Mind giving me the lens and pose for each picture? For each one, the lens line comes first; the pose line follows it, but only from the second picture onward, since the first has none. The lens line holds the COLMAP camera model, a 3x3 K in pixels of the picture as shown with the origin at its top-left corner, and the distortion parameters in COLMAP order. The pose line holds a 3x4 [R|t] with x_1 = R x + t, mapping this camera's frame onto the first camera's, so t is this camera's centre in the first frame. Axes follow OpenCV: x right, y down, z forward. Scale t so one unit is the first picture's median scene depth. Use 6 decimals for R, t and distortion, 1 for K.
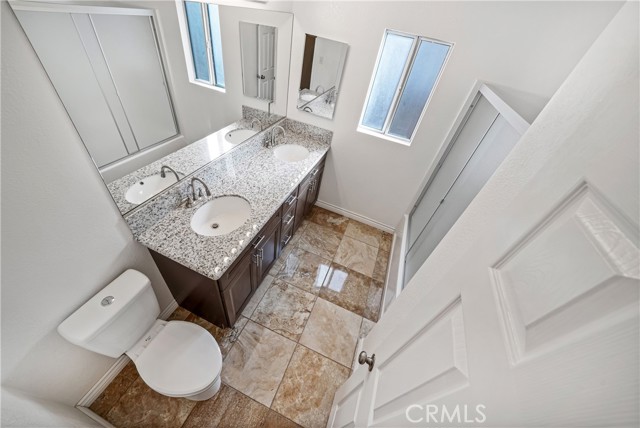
lens RADIAL K [[231.9, 0, 321.3], [0, 231.9, 215.0], [0, 0, 1]] dist [-0.016023, 0.000297]
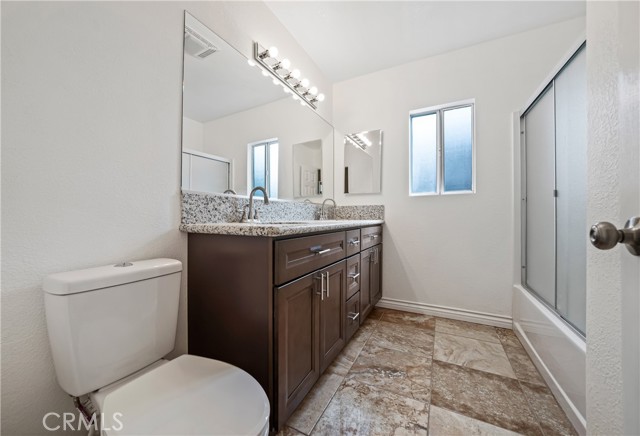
lens RADIAL K [[250.5, 0, 310.9], [0, 250.5, 216.0], [0, 0, 1]] dist [-0.018820, -0.000145]
pose [[0.977481, -0.169744, -0.125375, -0.121908], [0.038792, 0.728530, -0.683915, 0.363816], [0.207429, 0.663650, 0.718708, 0.219095]]
